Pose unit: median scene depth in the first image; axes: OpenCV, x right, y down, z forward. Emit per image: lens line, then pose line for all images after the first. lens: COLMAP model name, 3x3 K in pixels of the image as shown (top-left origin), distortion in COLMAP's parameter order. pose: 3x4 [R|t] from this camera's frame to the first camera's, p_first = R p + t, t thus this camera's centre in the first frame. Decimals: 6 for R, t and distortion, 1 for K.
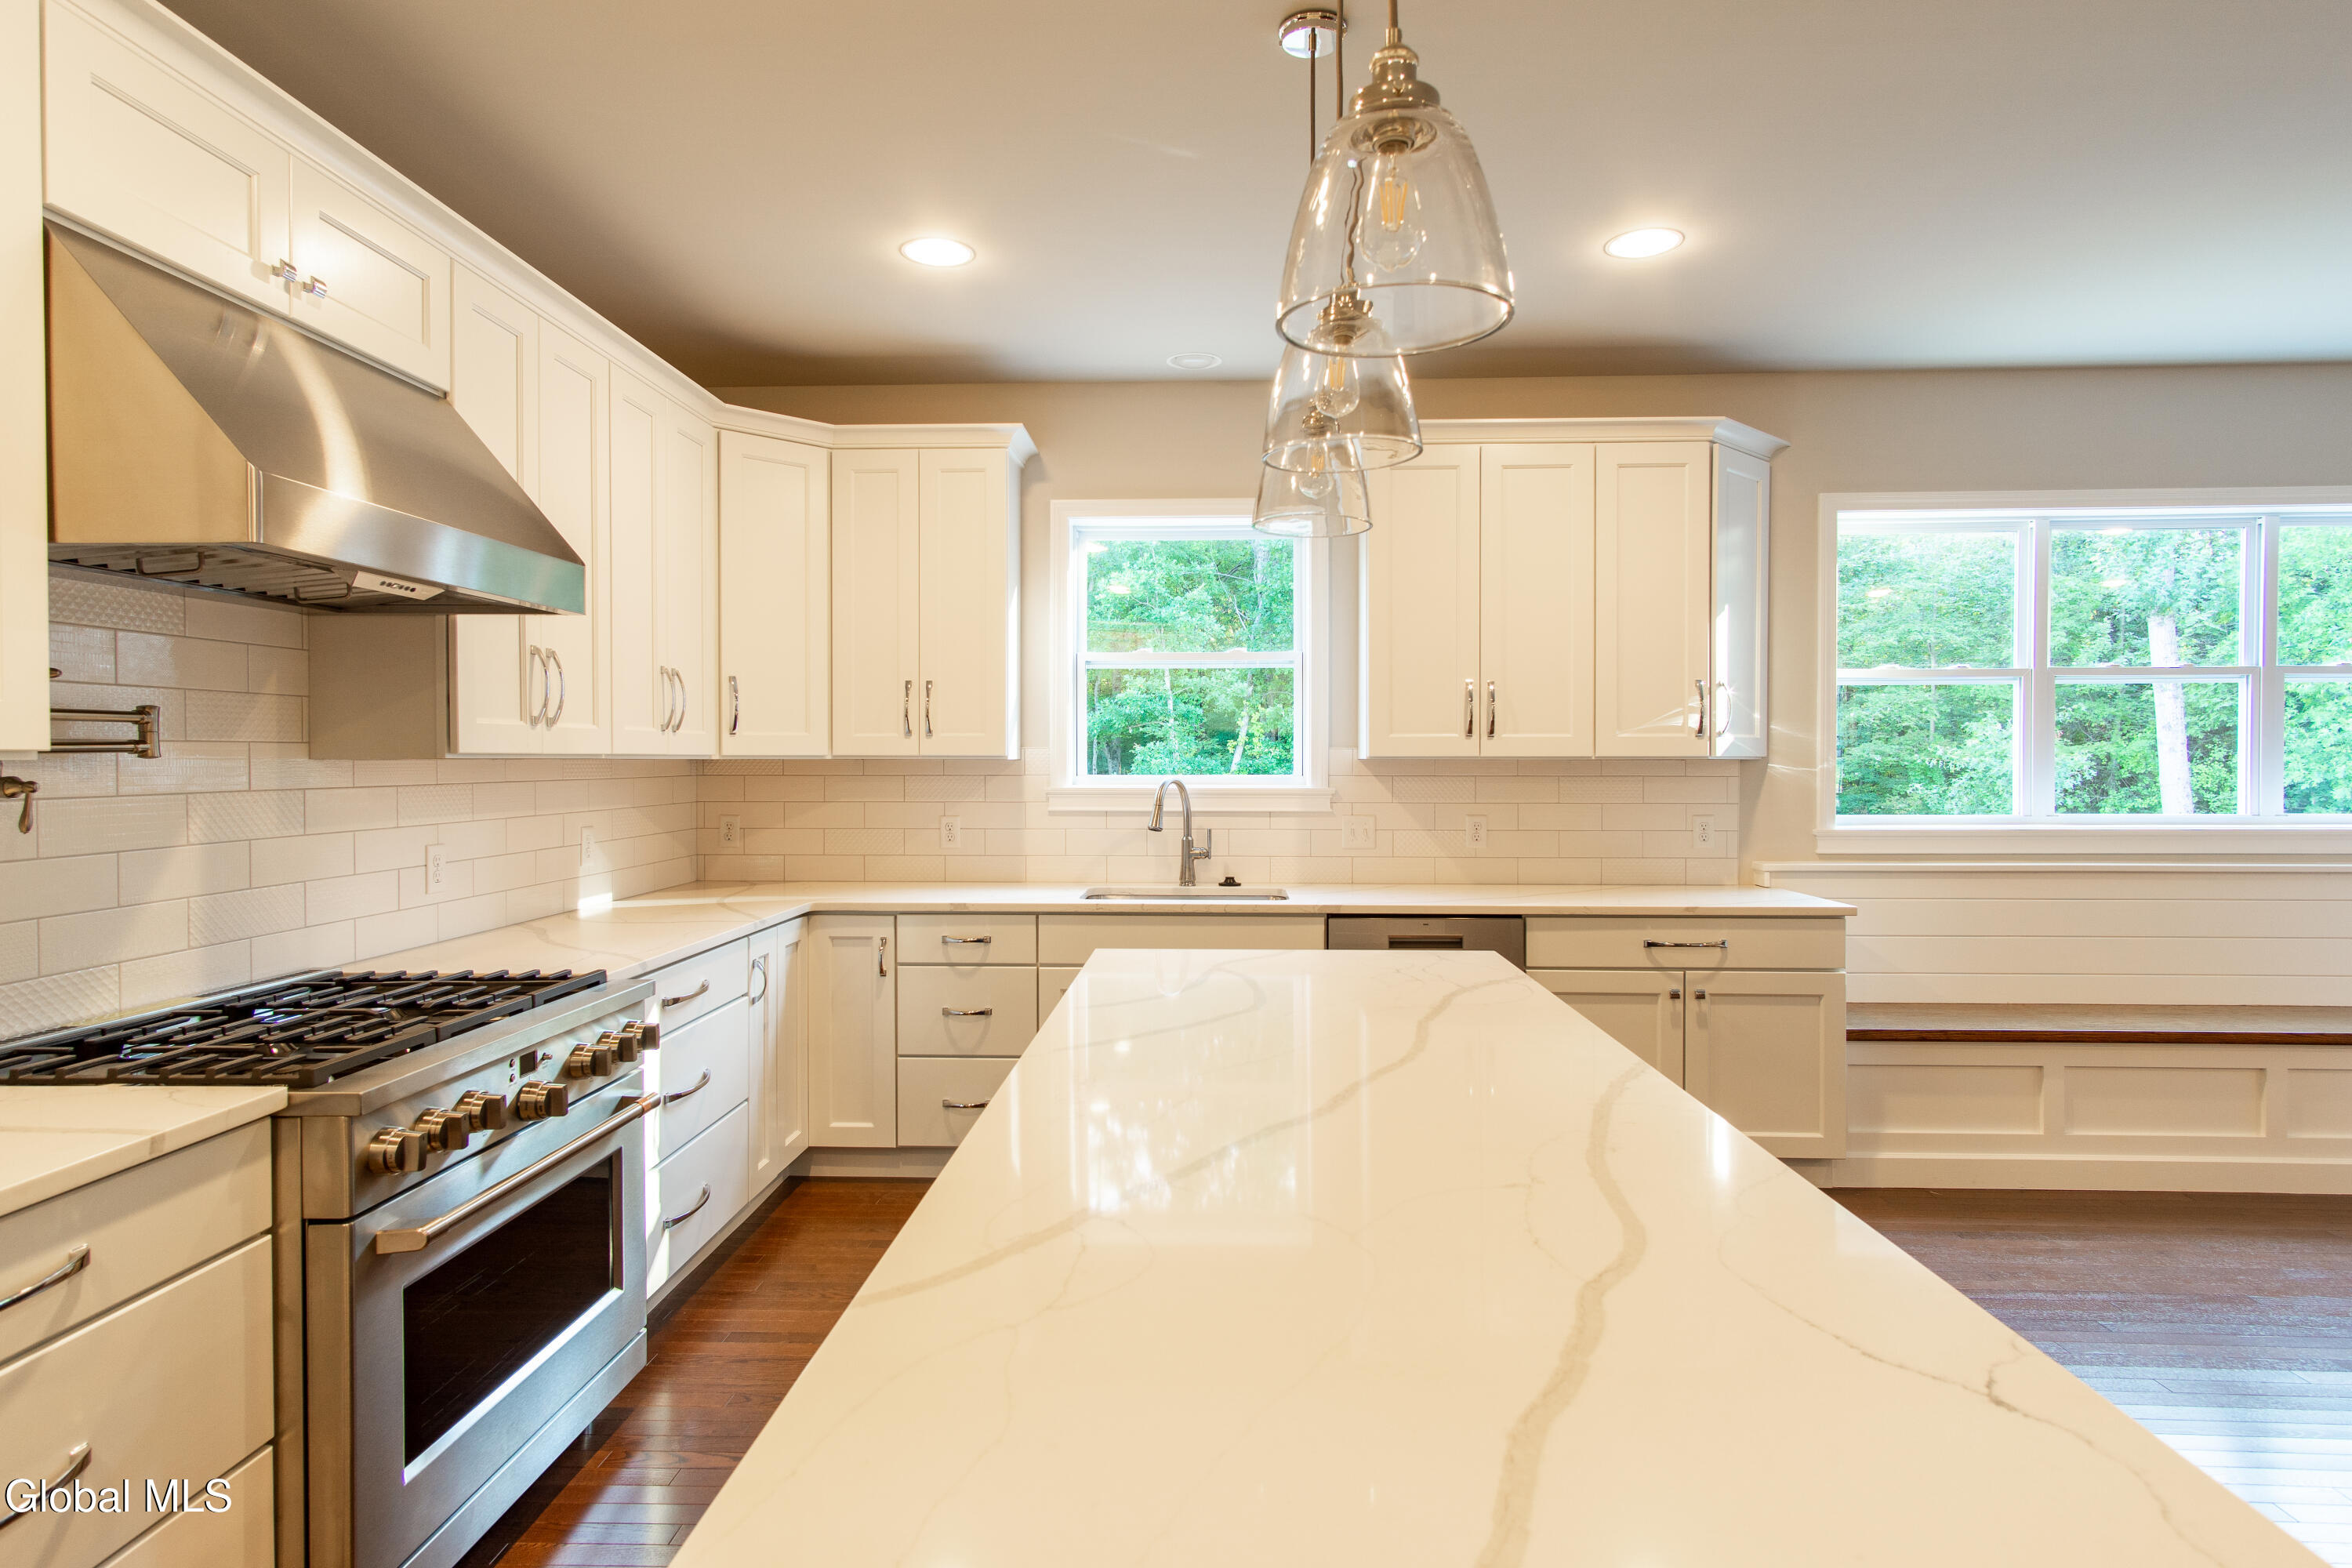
lens RADIAL K [[1270.7, 0, 1185.7], [0, 1270.7, 765.2], [0, 0, 1]] dist [0.016136, 0.000472]
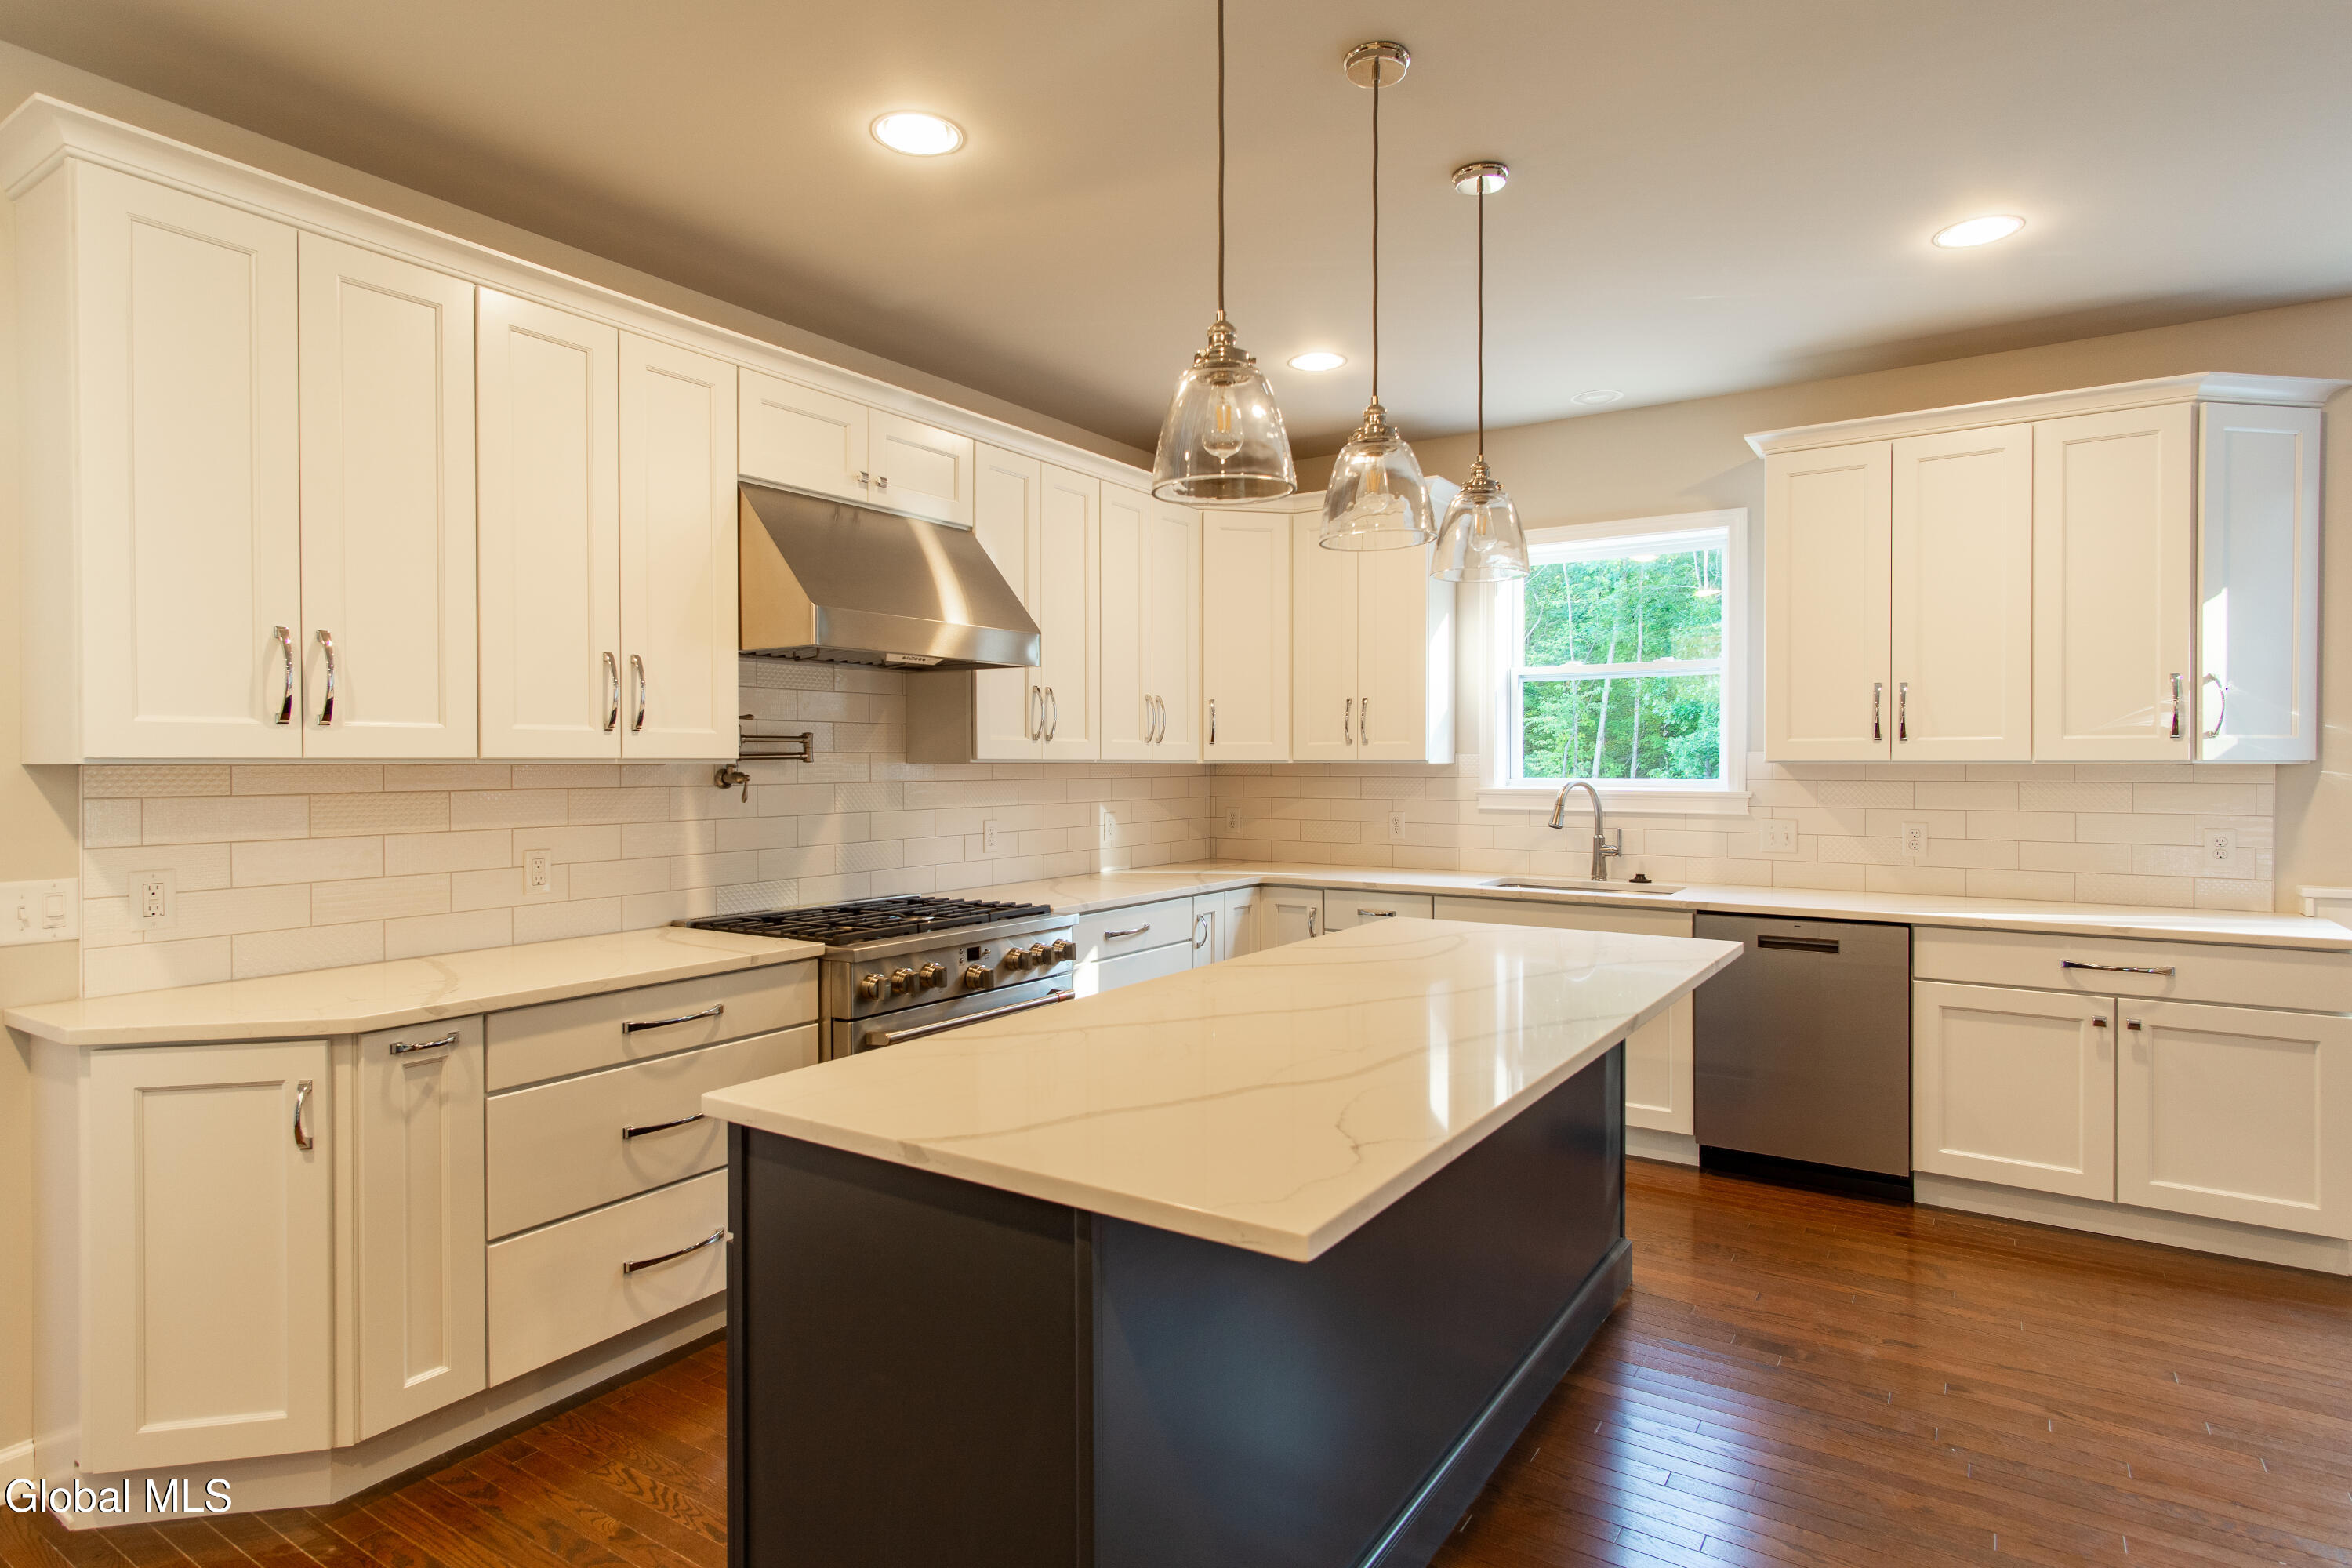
lens RADIAL K [[1270.7, 0, 1185.7], [0, 1270.7, 765.2], [0, 0, 1]] dist [0.016136, 0.000472]
pose [[0.854177, 0.001188, -0.519980, 0.294081], [-0.002936, 0.999992, -0.002538, 0.000626], [0.519973, 0.003694, 0.854174, -0.120364]]
